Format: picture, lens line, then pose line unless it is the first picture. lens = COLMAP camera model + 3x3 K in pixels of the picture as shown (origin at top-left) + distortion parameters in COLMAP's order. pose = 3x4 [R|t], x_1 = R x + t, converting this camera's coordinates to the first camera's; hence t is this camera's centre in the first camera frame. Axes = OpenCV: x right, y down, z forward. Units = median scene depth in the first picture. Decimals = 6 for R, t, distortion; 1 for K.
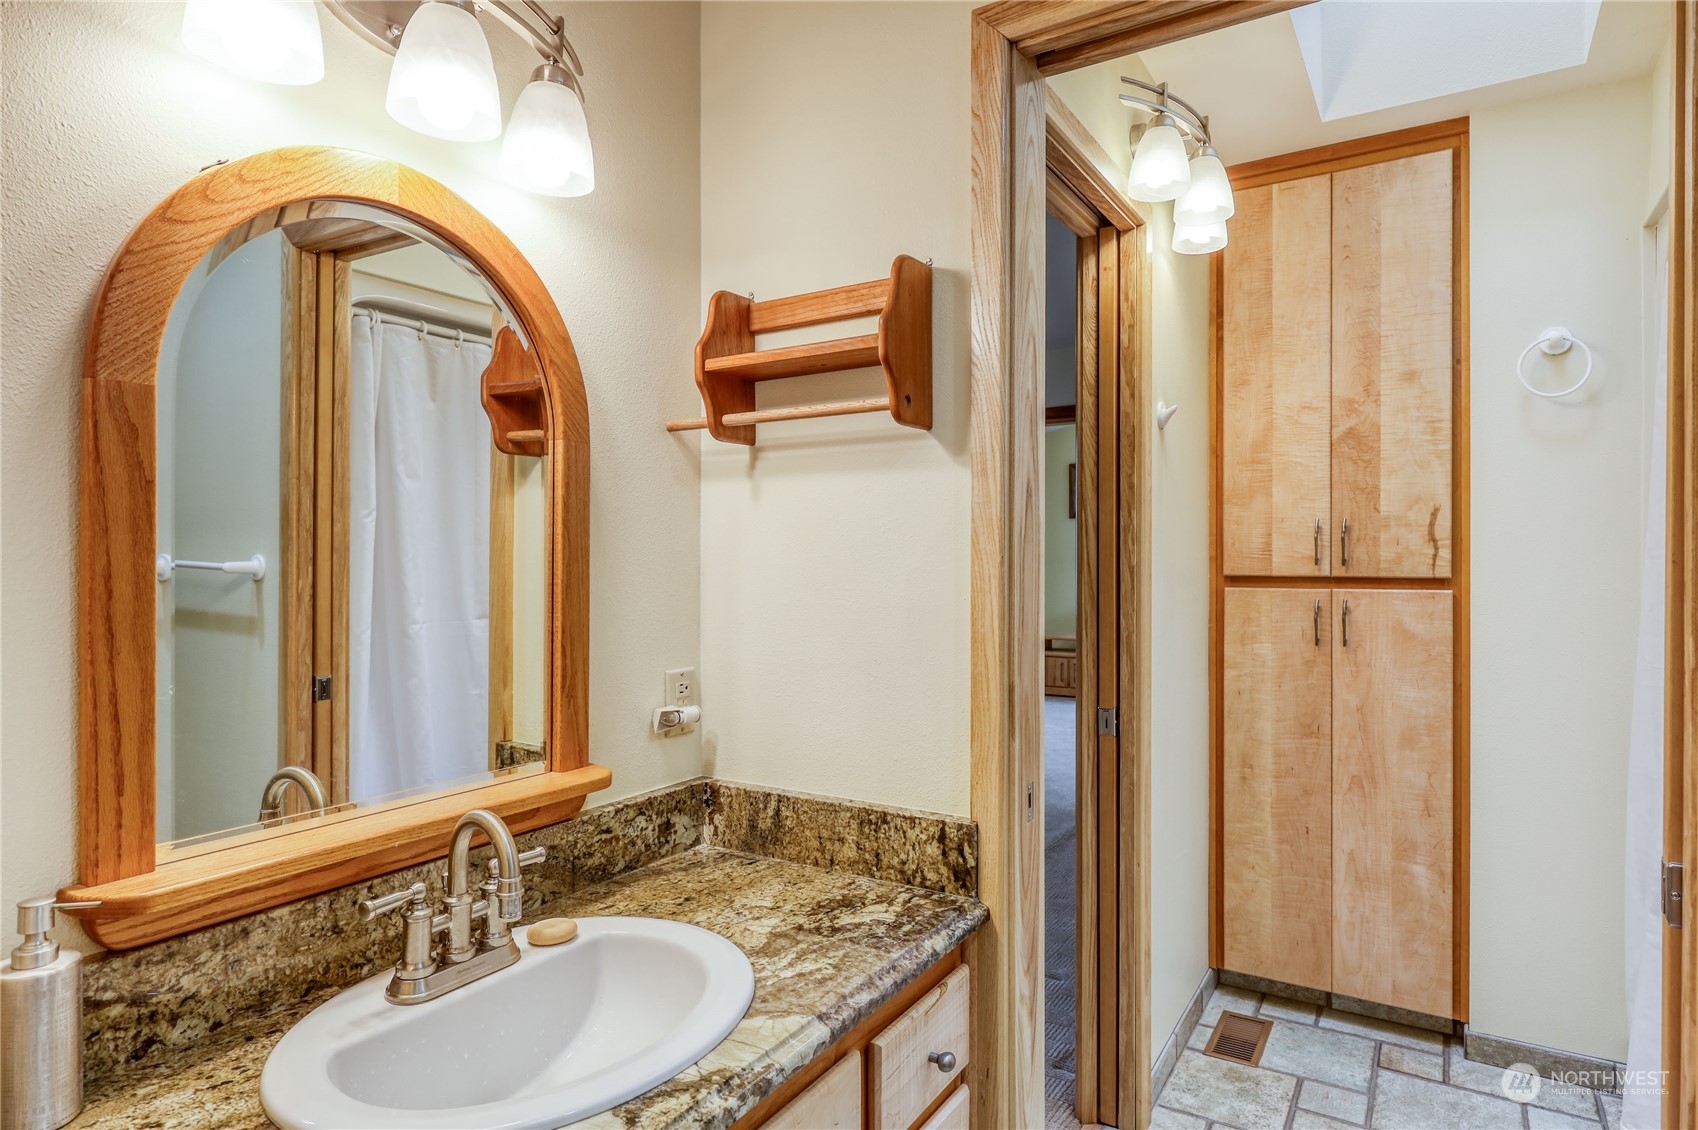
lens RADIAL K [[956.9, 0, 849.0], [0, 956.9, 565.0], [0, 0, 1]] dist [0.001194, 0.000423]
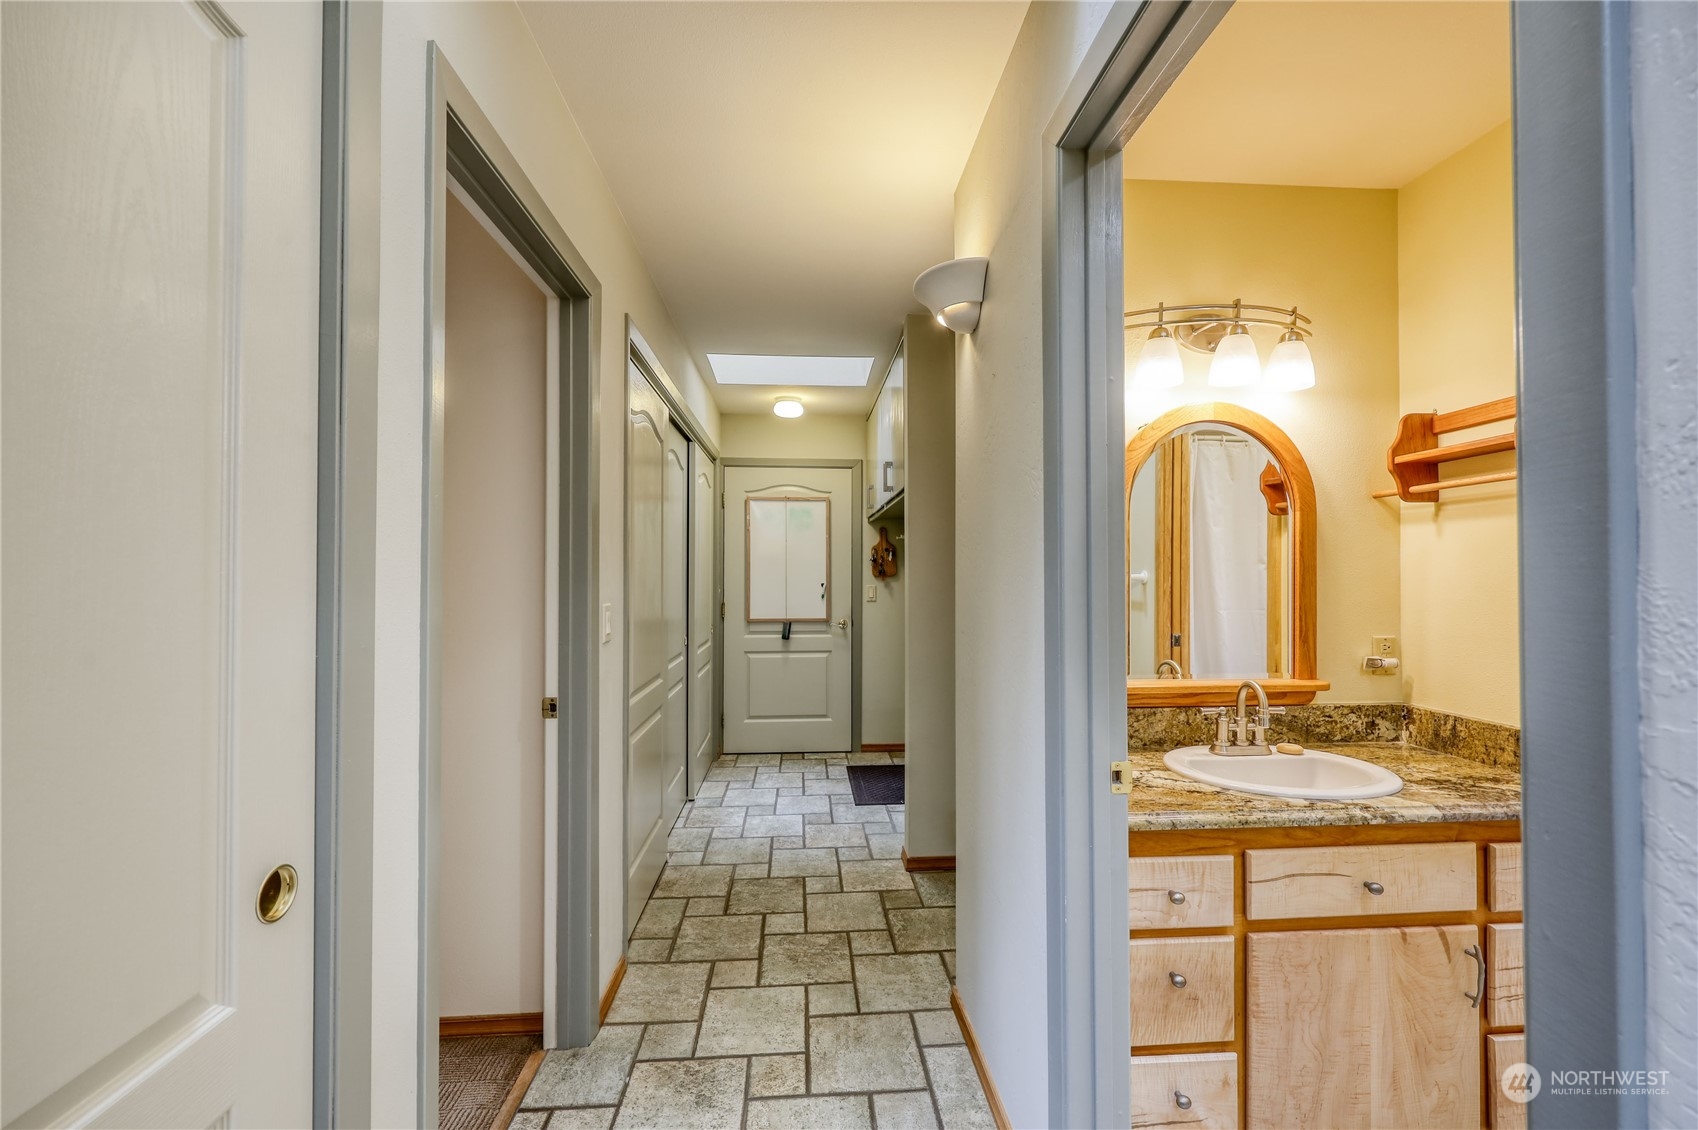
lens RADIAL K [[681.8, 0, 849.0], [0, 681.8, 565.0], [0, 0, 1]] dist [0.000240, 0.000024]
pose [[0.590815, -0.010377, -0.806740, 0.263250], [-0.006528, 0.999823, -0.017642, 0.010123], [0.806781, 0.015690, 0.590643, -0.534630]]
